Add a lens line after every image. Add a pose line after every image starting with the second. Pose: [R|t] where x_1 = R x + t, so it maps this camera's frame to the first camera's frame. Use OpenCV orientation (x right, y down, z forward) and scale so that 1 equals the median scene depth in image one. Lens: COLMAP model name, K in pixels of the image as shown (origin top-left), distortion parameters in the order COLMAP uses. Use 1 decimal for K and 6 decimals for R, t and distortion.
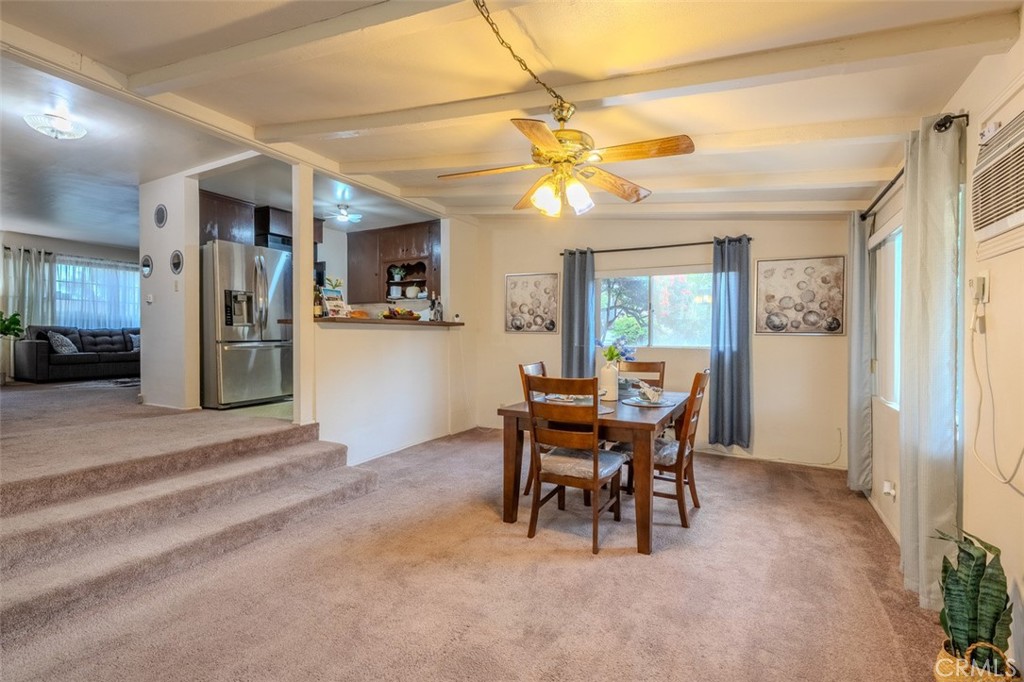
lens RADIAL K [[459.2, 0, 515.0], [0, 459.2, 338.7], [0, 0, 1]] dist [-0.006120, 0.002913]
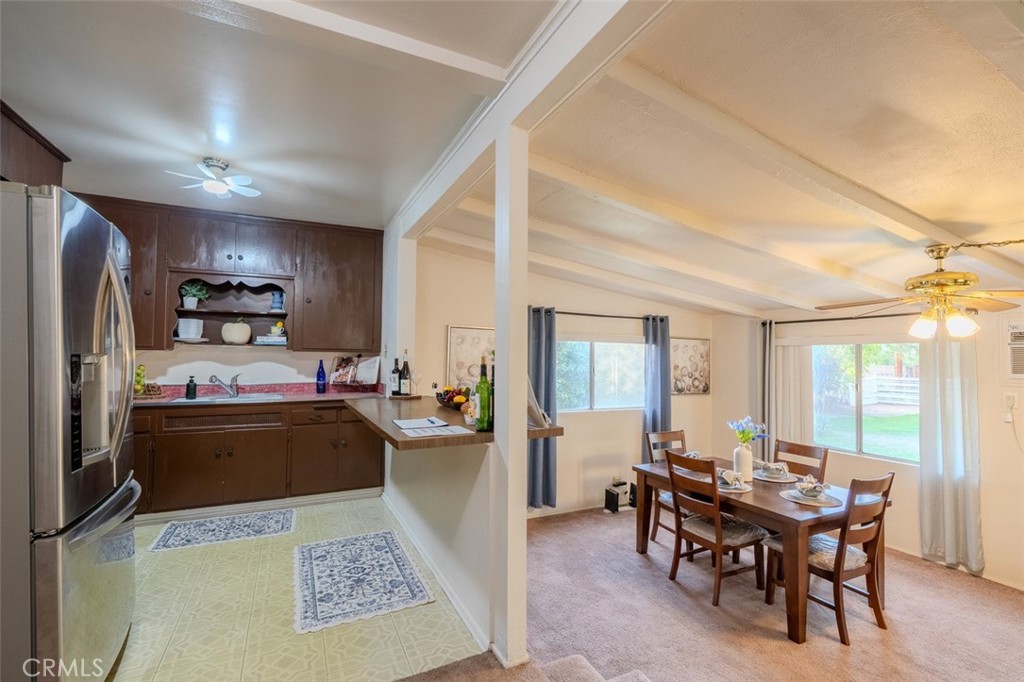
lens RADIAL K [[459.2, 0, 512.3], [0, 459.2, 343.2], [0, 0, 1]] dist [-0.006120, 0.002913]
pose [[0.588667, 0.028695, 0.807866, -0.704226], [-0.005991, 0.999497, -0.031136, -0.106851], [-0.808354, 0.013489, 0.588543, 0.578828]]
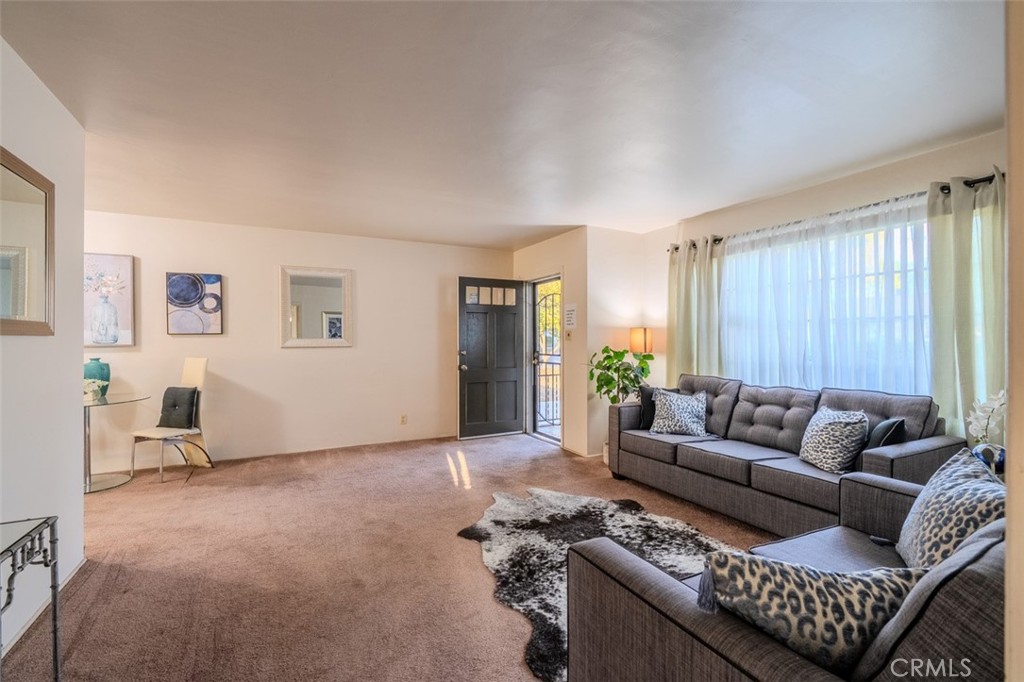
lens RADIAL K [[459.2, 0, 515.1], [0, 459.2, 339.4], [0, 0, 1]] dist [-0.006120, 0.002913]
pose [[-0.562884, -0.002461, -0.826532, -0.710563], [-0.002957, 0.999995, -0.000964, -0.110774], [0.826531, 0.001901, -0.562889, 1.779683]]
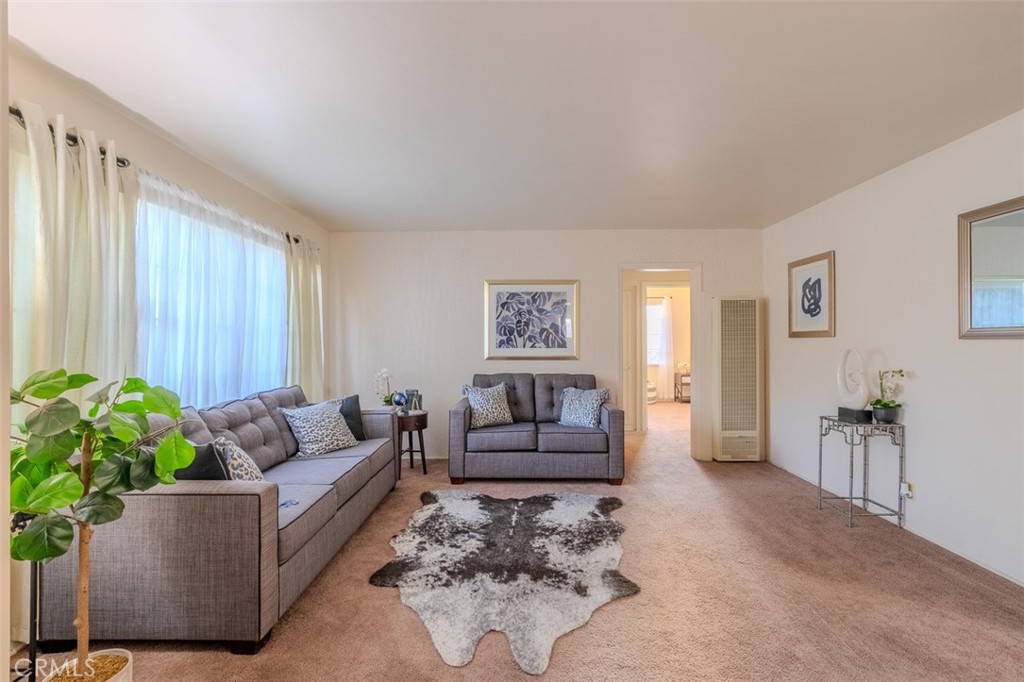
lens RADIAL K [[459.2, 0, 513.3], [0, 459.2, 340.6], [0, 0, 1]] dist [-0.006120, 0.002913]
pose [[0.889684, -0.003731, 0.456562, -1.499253], [0.006419, 0.999970, -0.004336, -0.112651], [-0.456533, 0.006788, 0.889681, 1.015223]]
